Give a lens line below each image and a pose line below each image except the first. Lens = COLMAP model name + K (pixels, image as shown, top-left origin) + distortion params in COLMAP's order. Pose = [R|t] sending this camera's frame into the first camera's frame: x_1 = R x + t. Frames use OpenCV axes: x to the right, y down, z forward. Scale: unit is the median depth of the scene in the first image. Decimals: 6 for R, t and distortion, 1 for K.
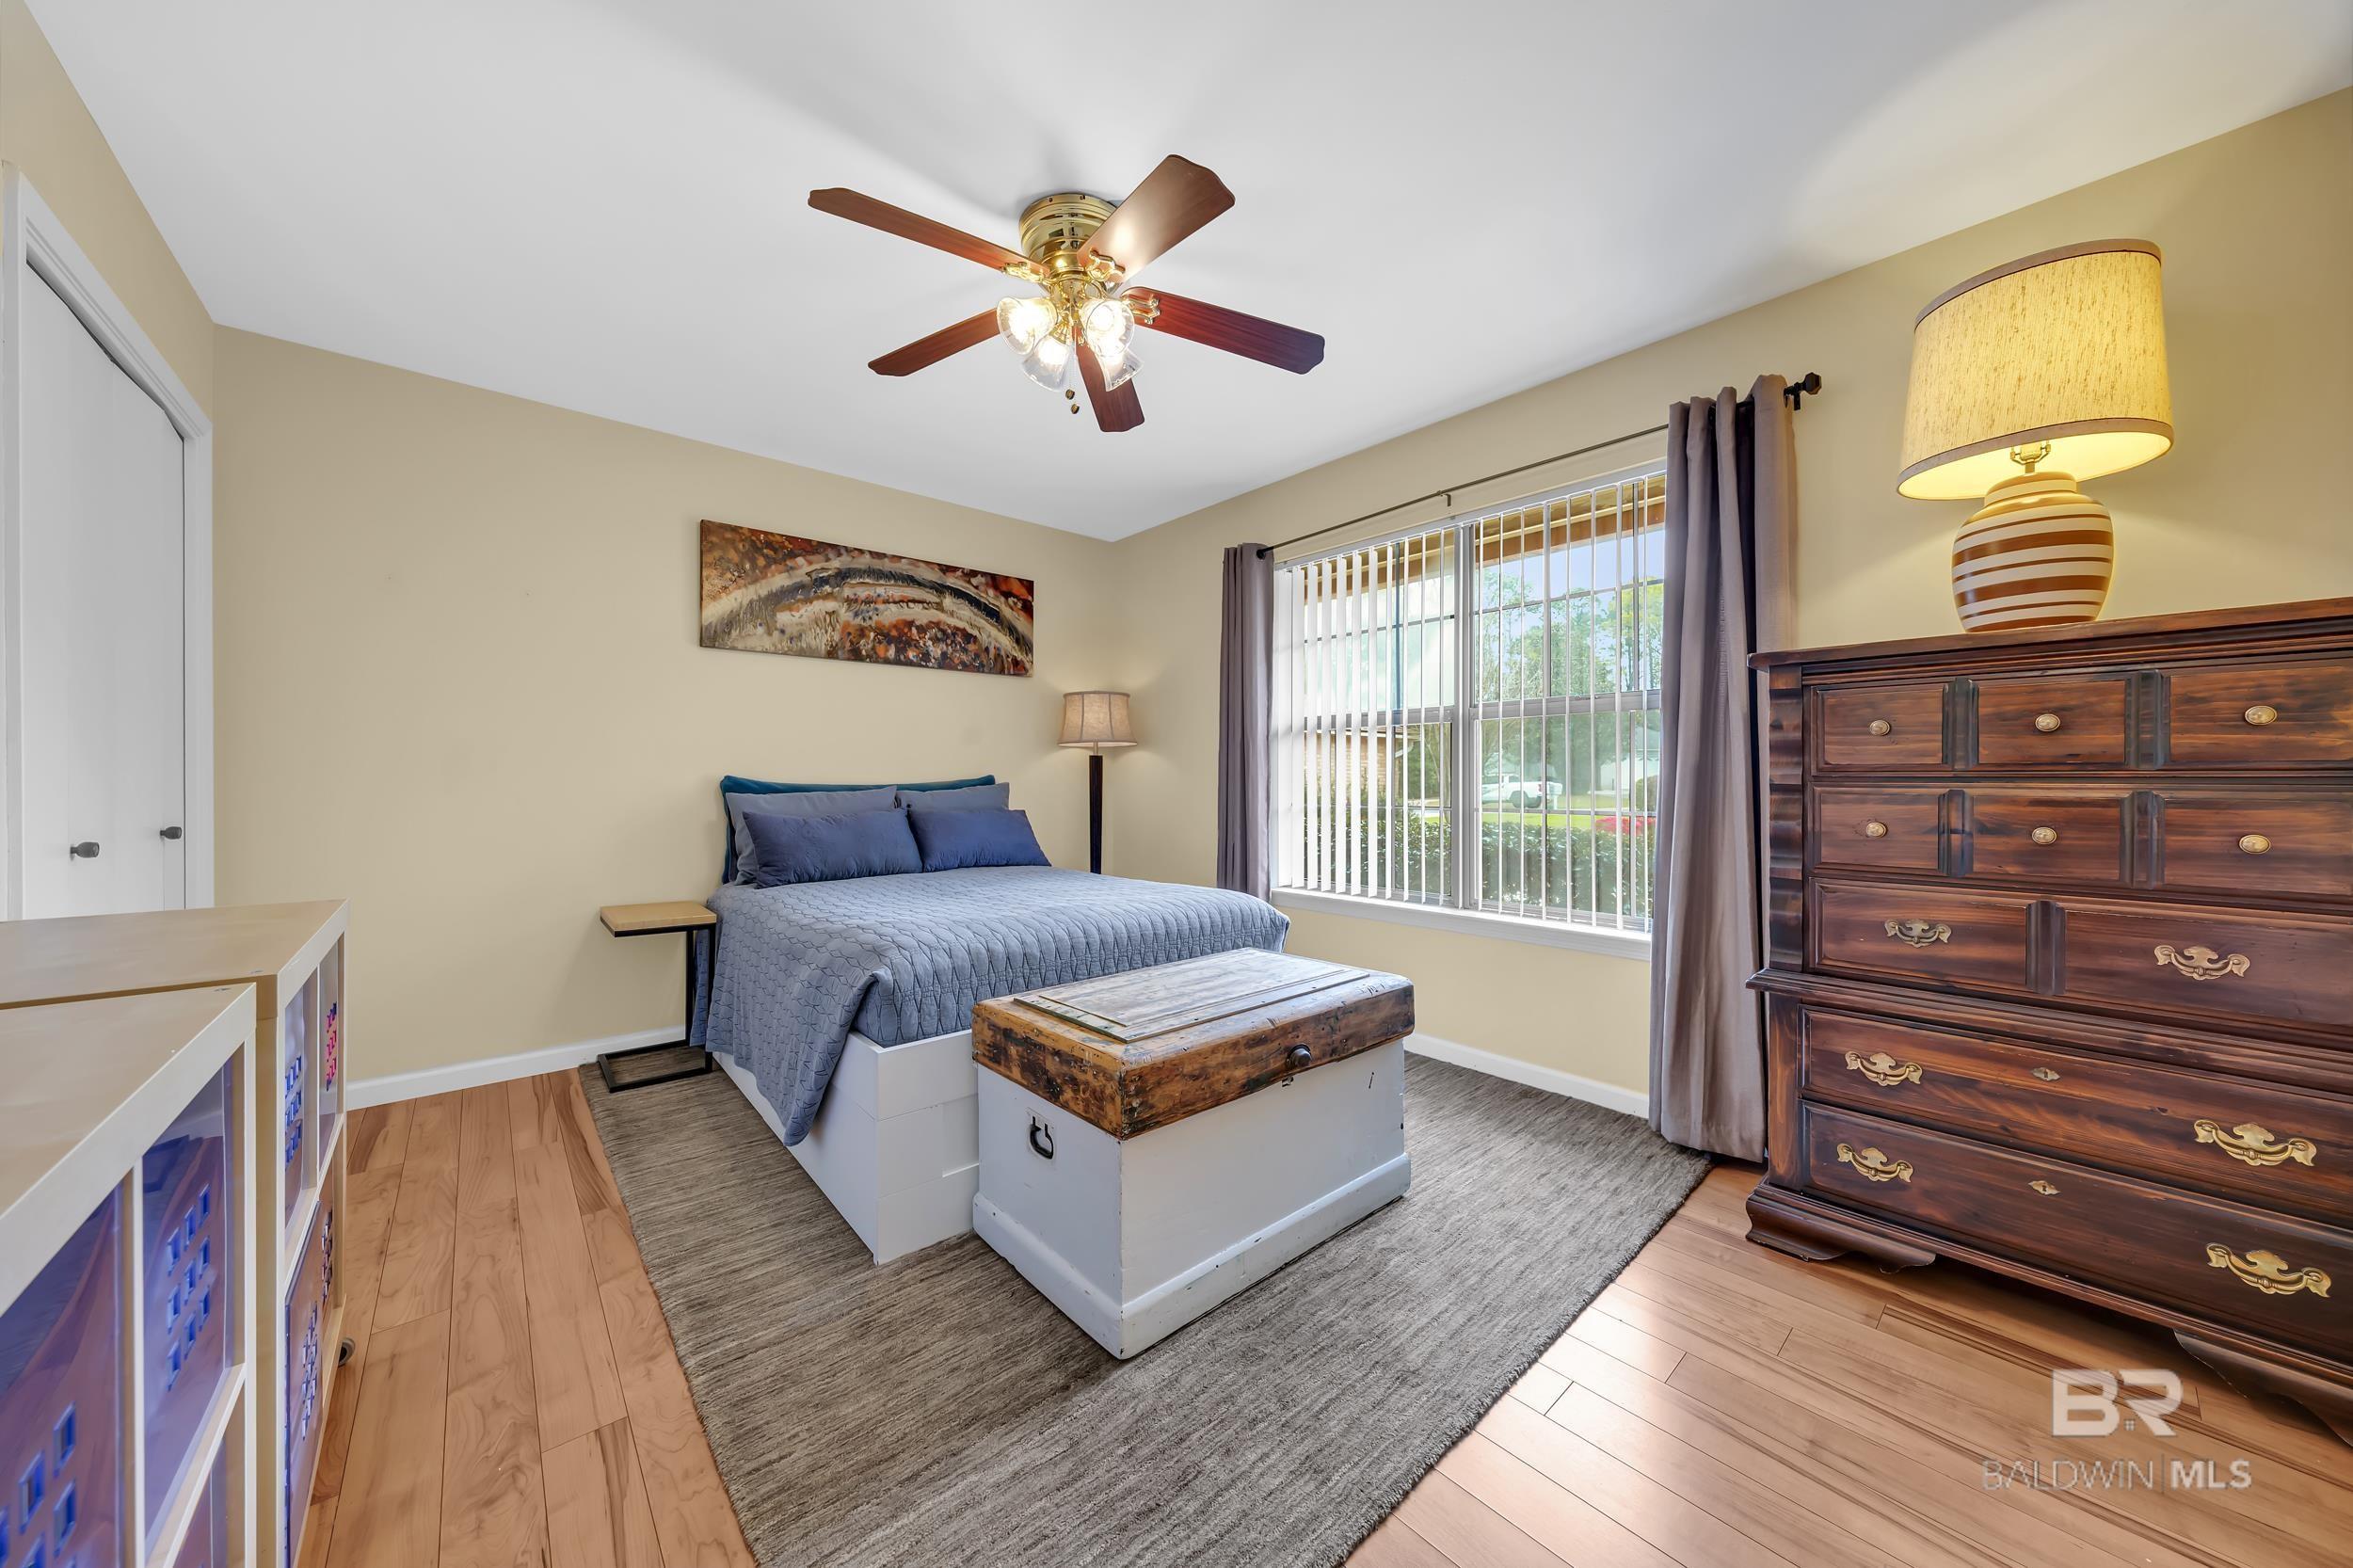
lens RADIAL K [[817.9, 0, 1181.3], [0, 817.9, 778.4], [0, 0, 1]] dist [-0.003019, -0.000053]
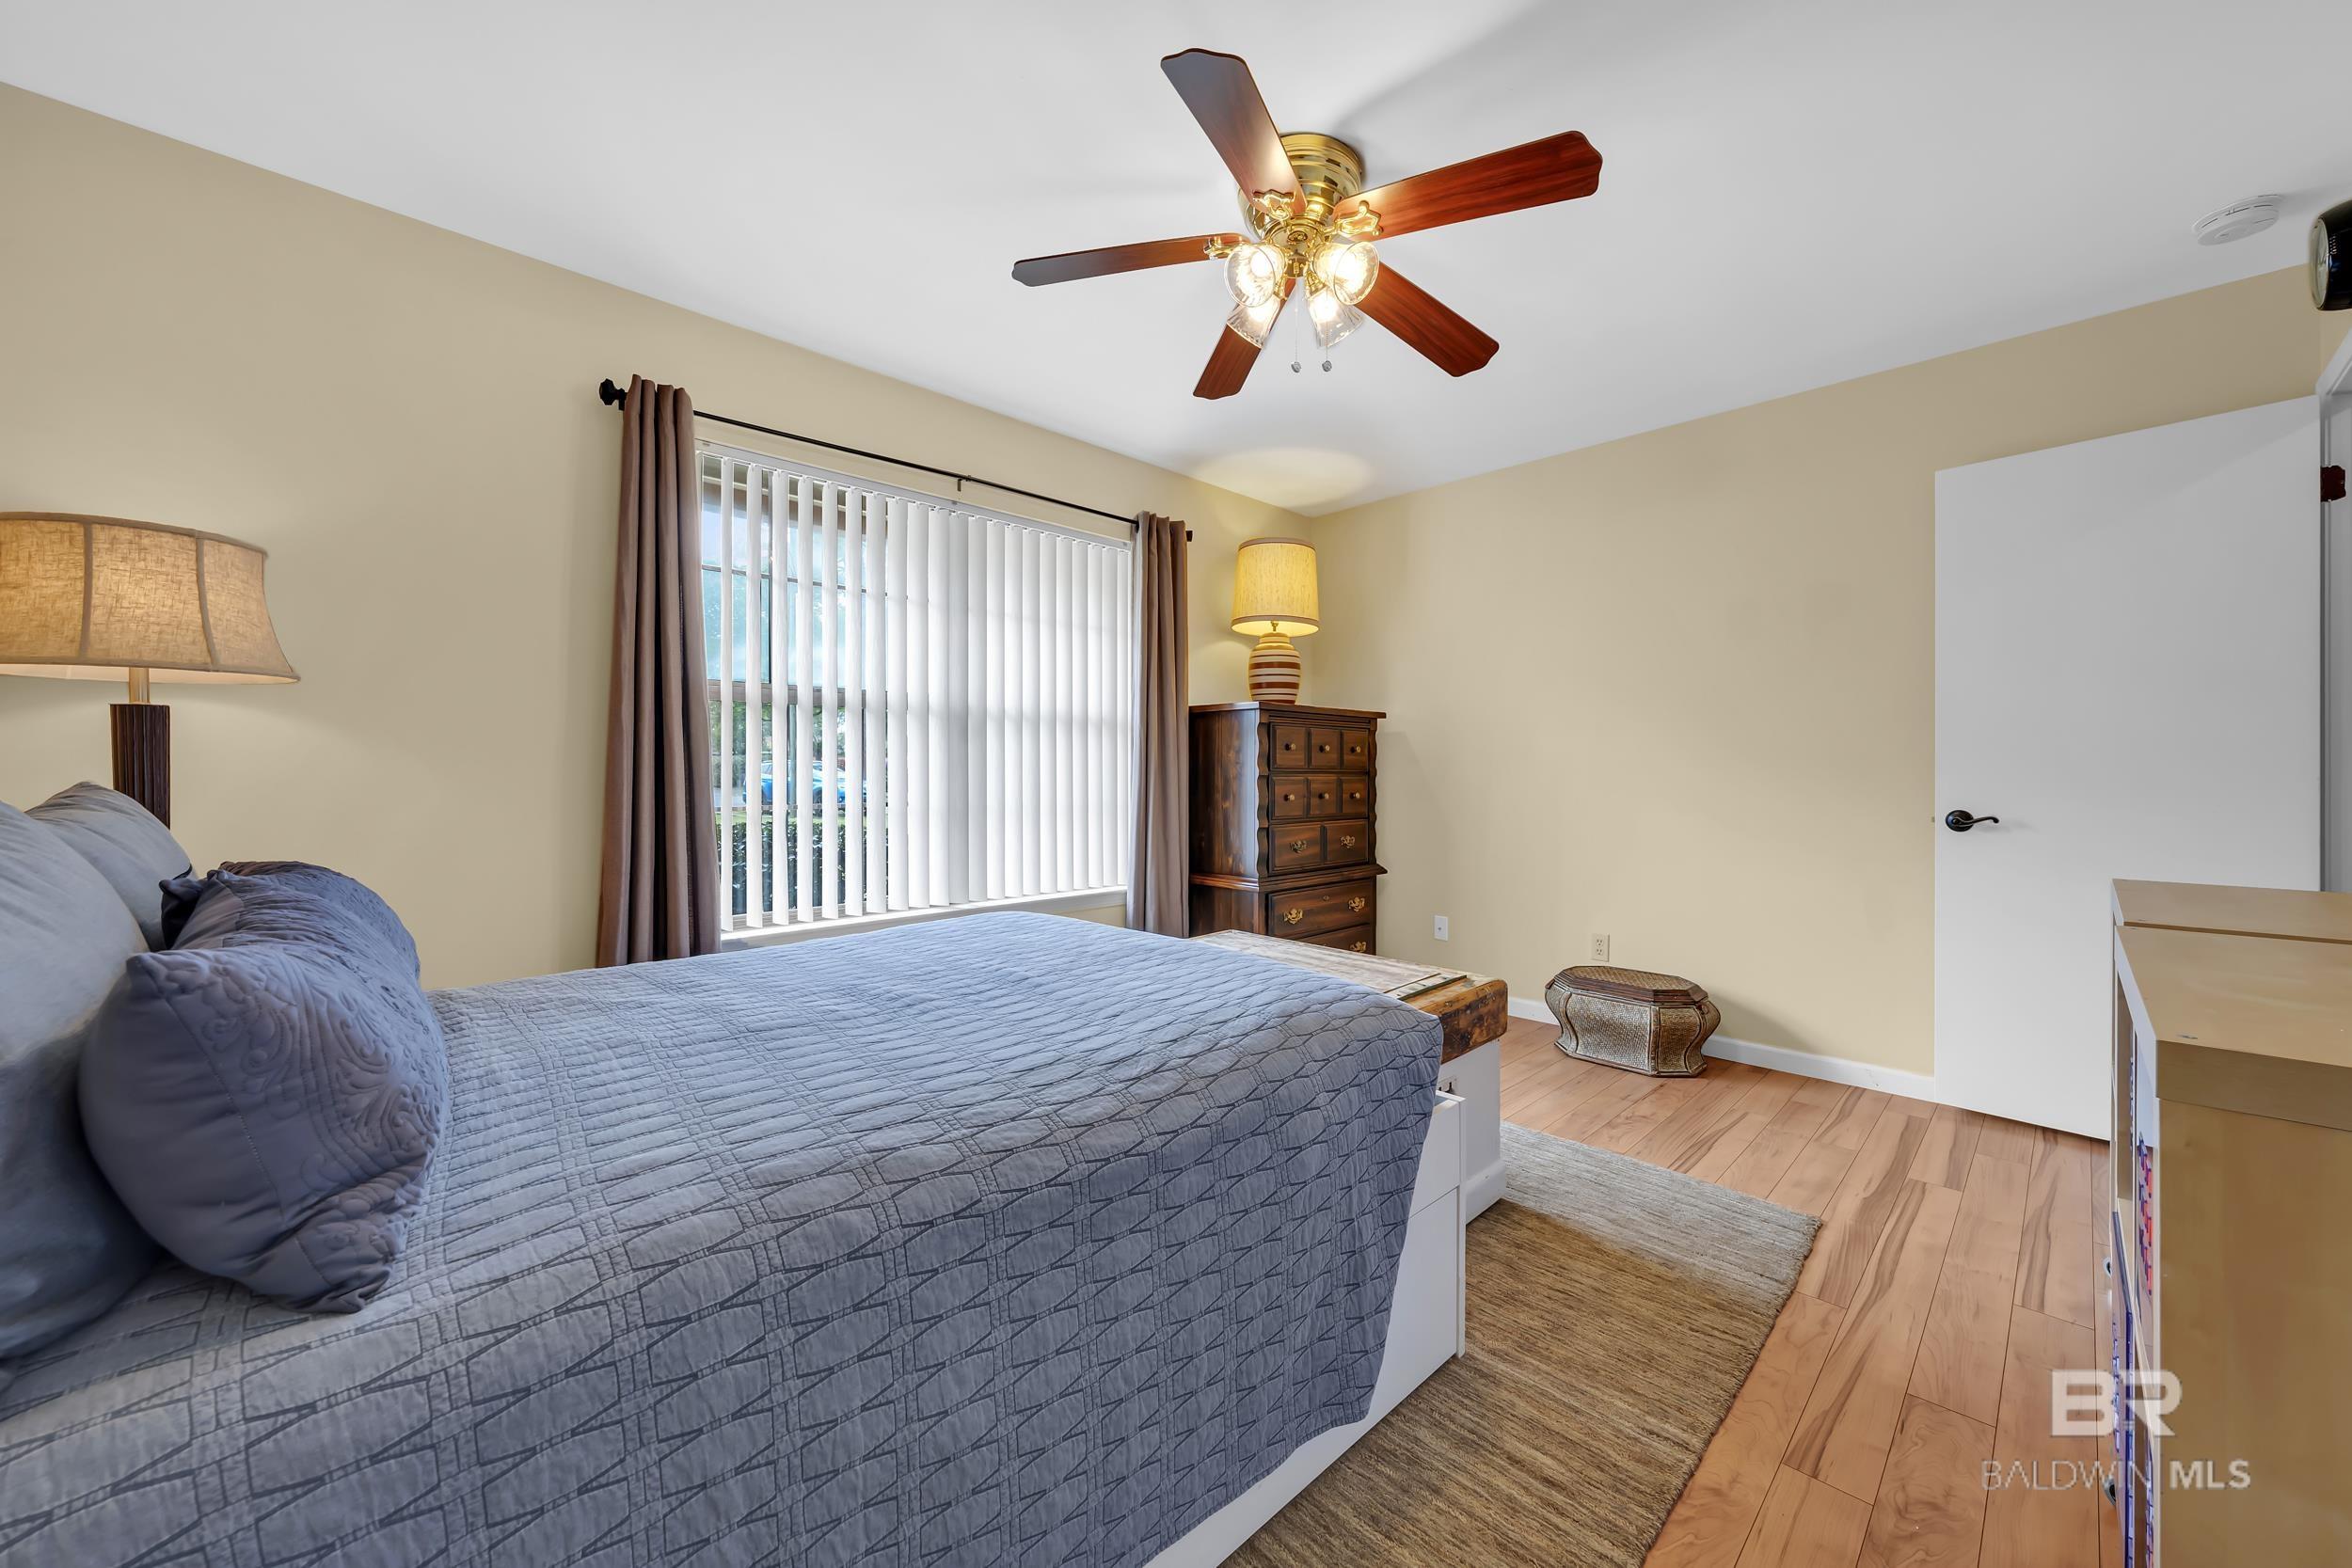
lens RADIAL K [[909.9, 0, 1178.3], [0, 909.9, 778.8], [0, 0, 1]] dist [-0.002752, 0.000802]
pose [[-0.073573, -0.007348, 0.997263, -1.419621], [-0.001995, 0.999972, 0.007221, 0.000971], [-0.997288, -0.001458, -0.073586, 1.513224]]
